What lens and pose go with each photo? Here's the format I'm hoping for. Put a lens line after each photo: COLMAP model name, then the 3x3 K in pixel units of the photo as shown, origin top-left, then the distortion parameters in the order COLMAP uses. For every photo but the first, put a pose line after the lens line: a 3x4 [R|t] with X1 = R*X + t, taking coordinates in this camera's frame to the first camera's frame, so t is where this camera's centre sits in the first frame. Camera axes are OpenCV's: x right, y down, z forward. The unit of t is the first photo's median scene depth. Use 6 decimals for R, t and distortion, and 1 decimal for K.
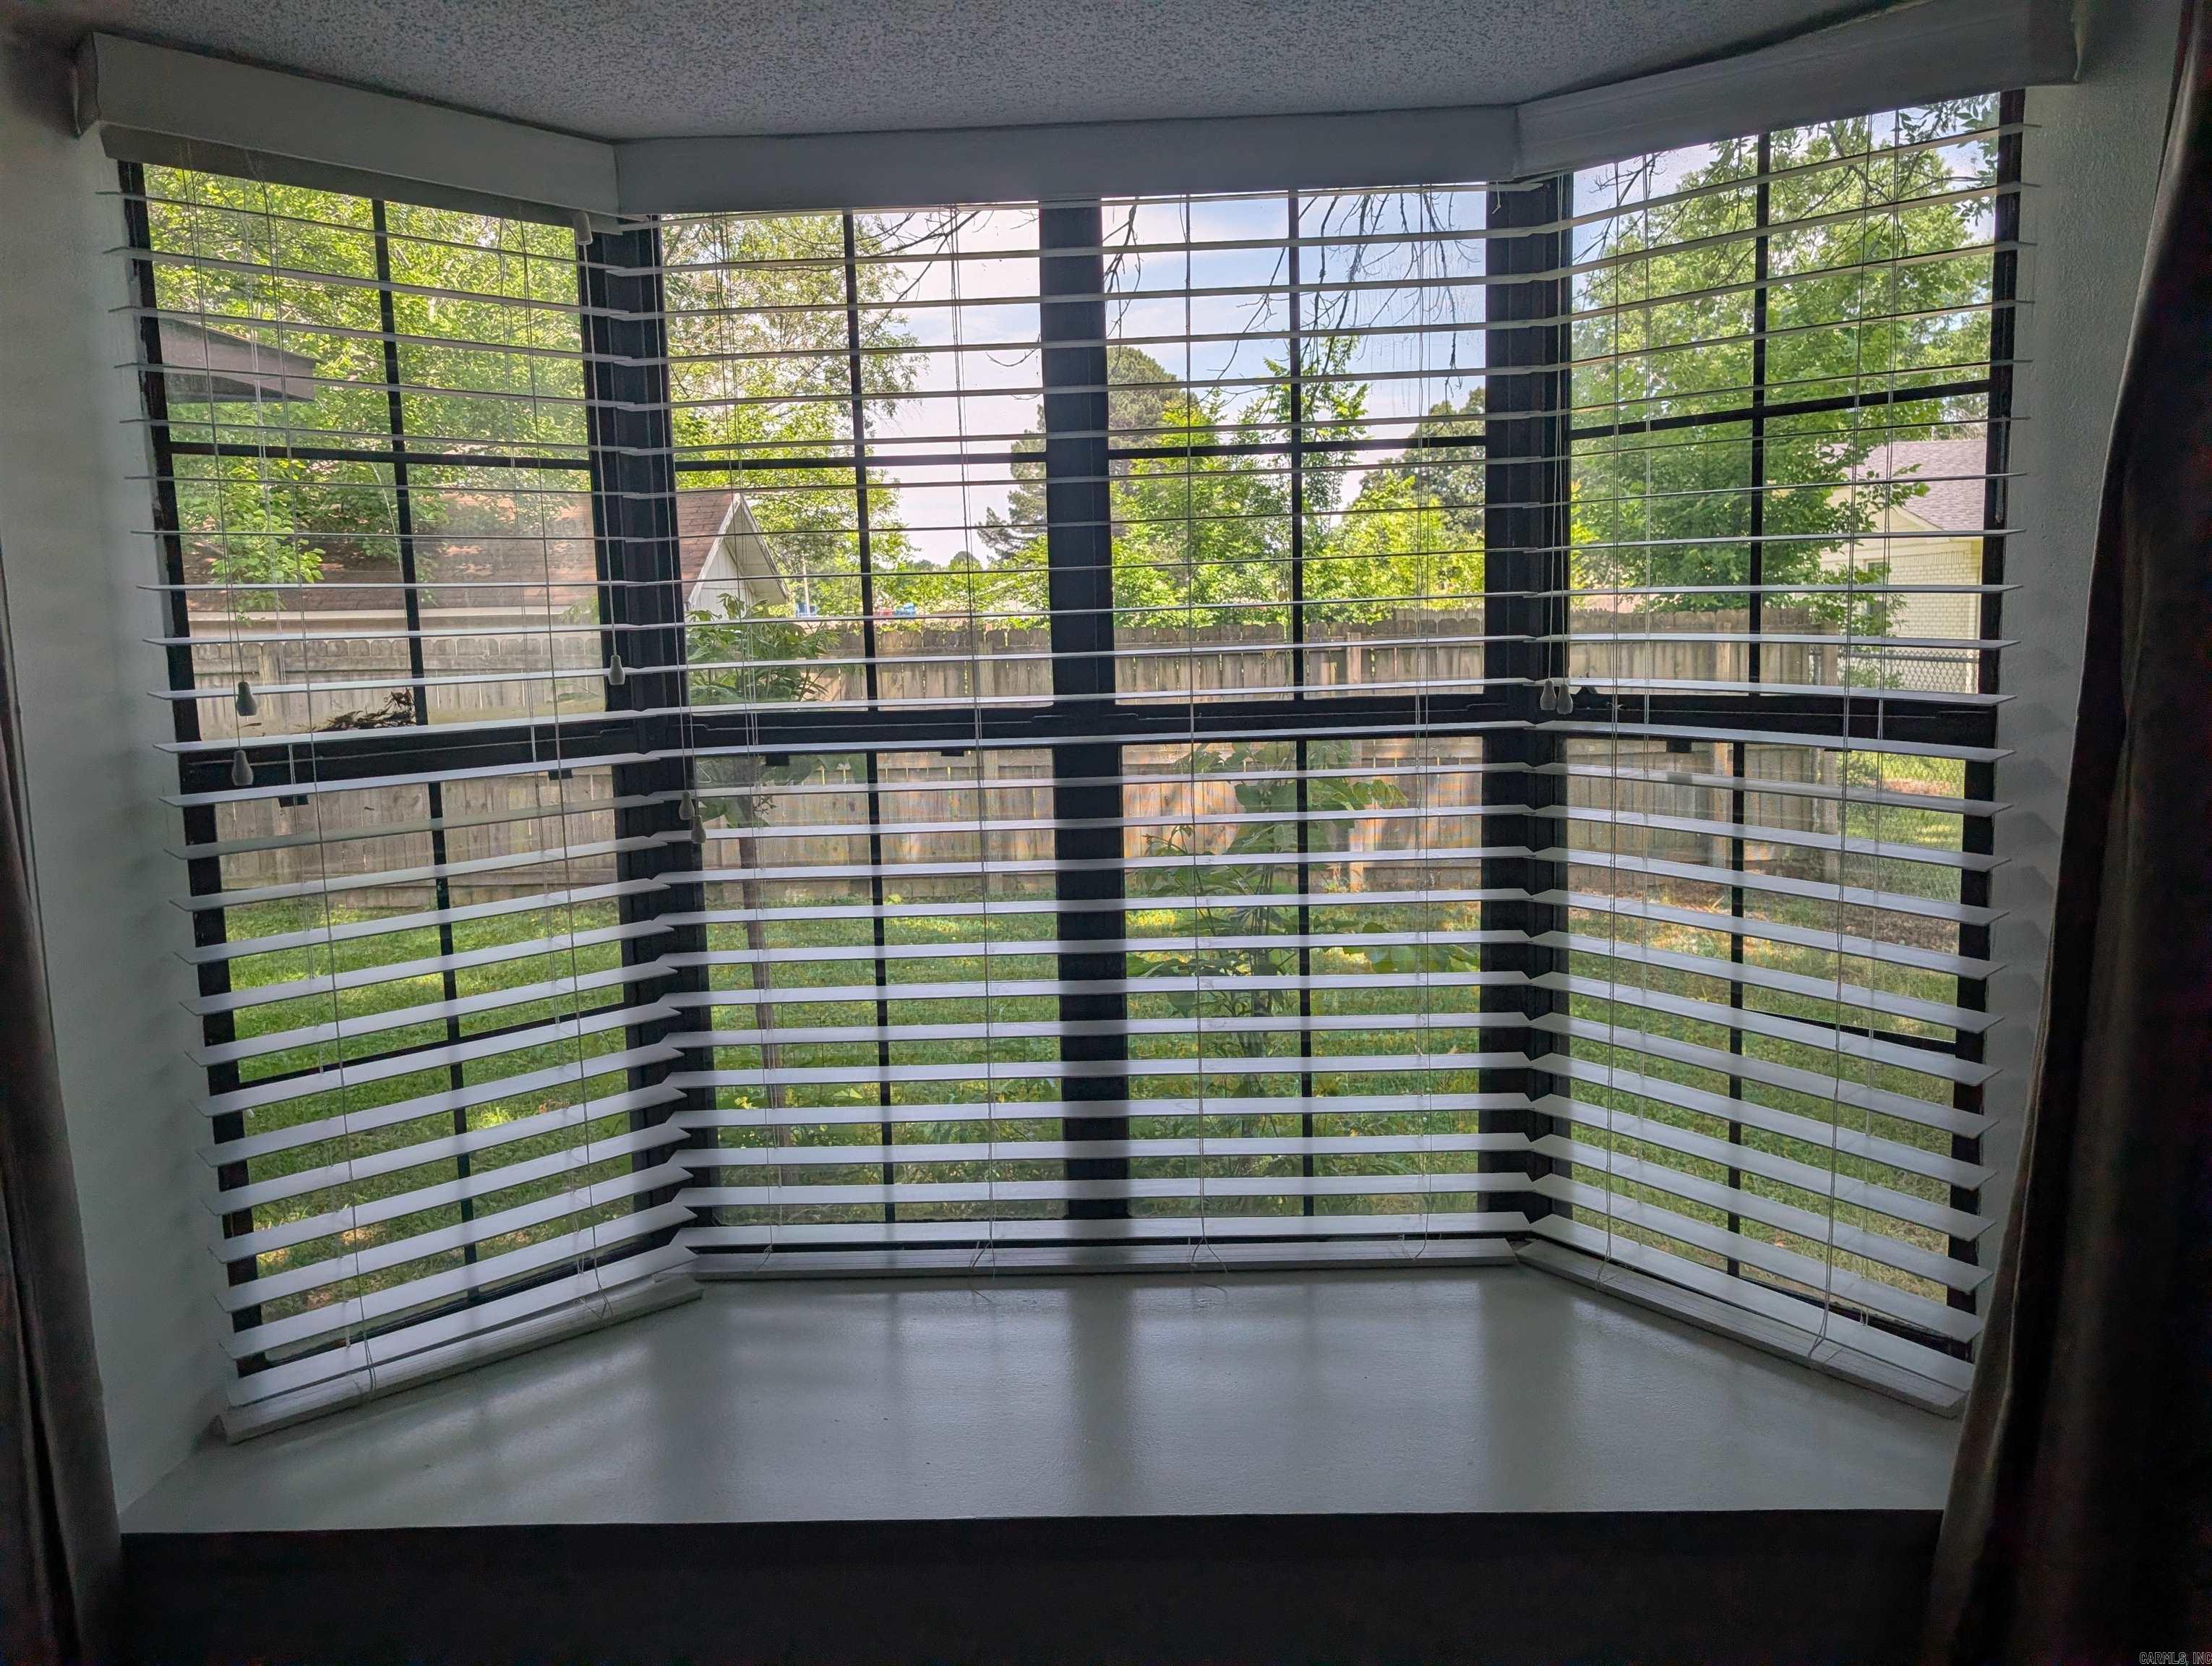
lens RADIAL K [[1571.8, 0, 1103.4], [0, 1571.8, 819.3], [0, 0, 1]] dist [0.009416, -0.014100]
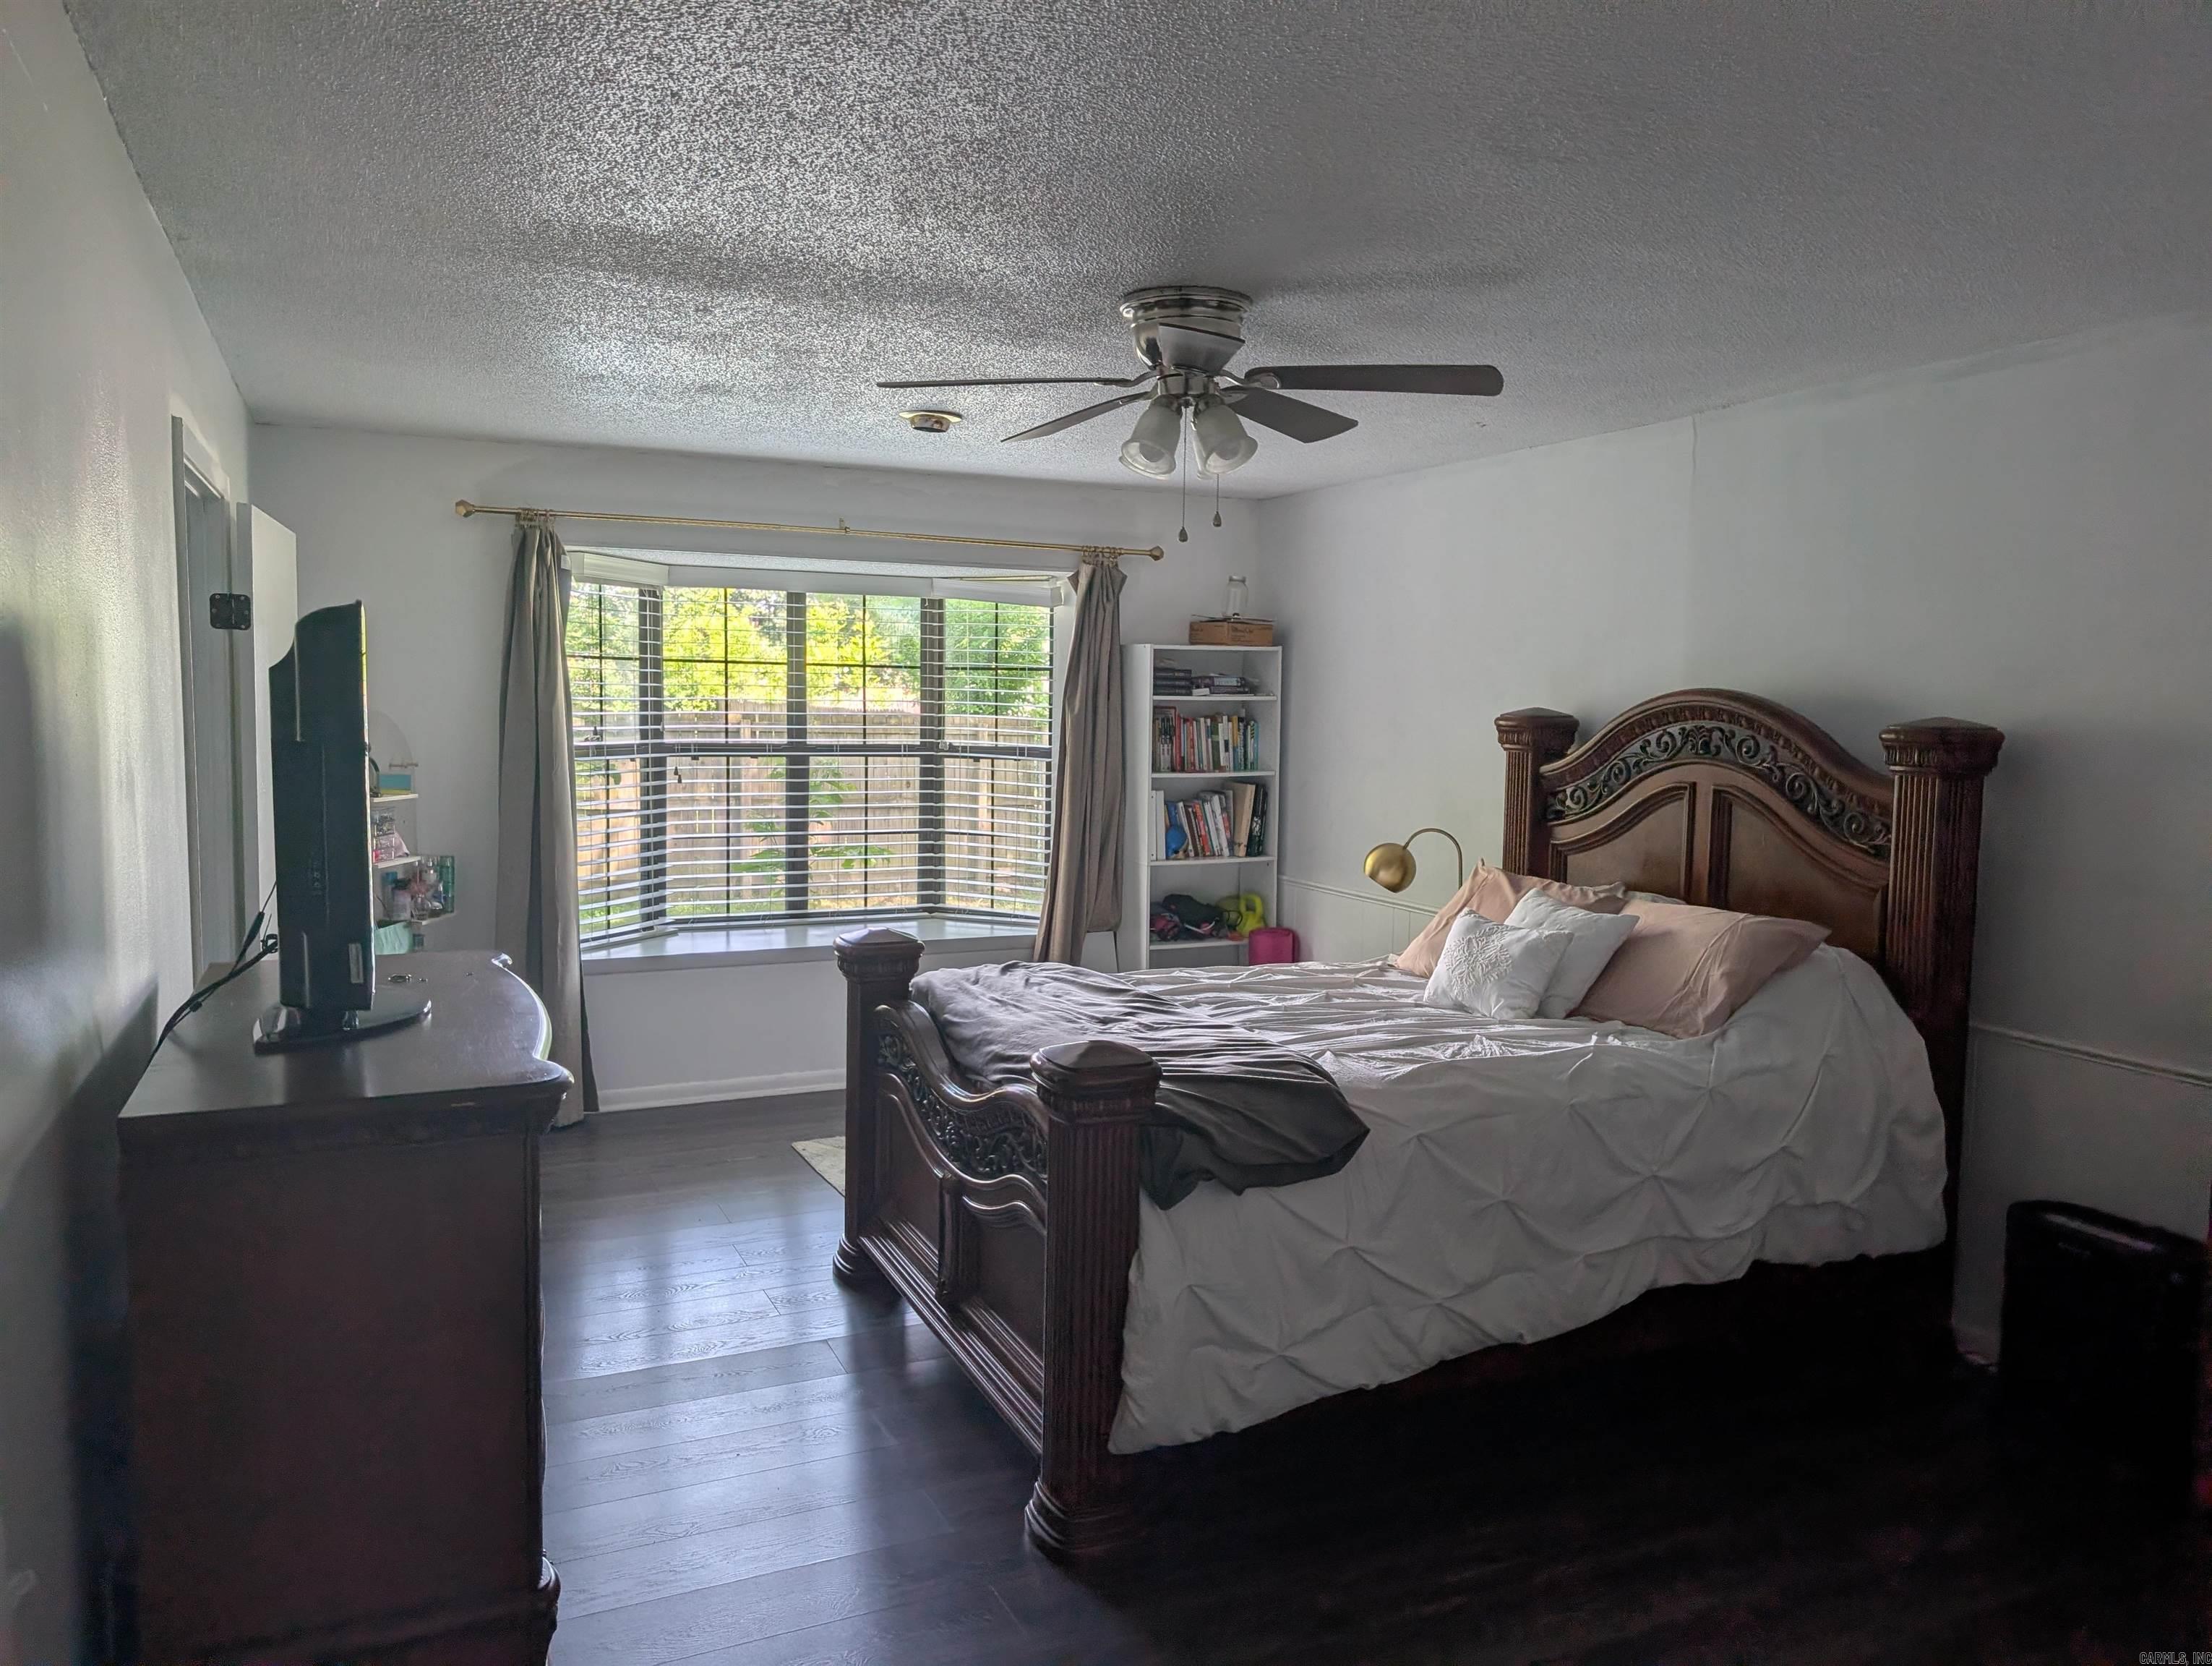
lens RADIAL K [[1571.8, 0, 1103.4], [0, 1571.8, 819.3], [0, 0, 1]] dist [0.009416, -0.014100]
pose [[0.928781, 0.016176, 0.370275, -0.617834], [0.006024, 0.998256, -0.058721, 0.273052], [-0.370579, 0.056770, 0.927064, -2.181979]]
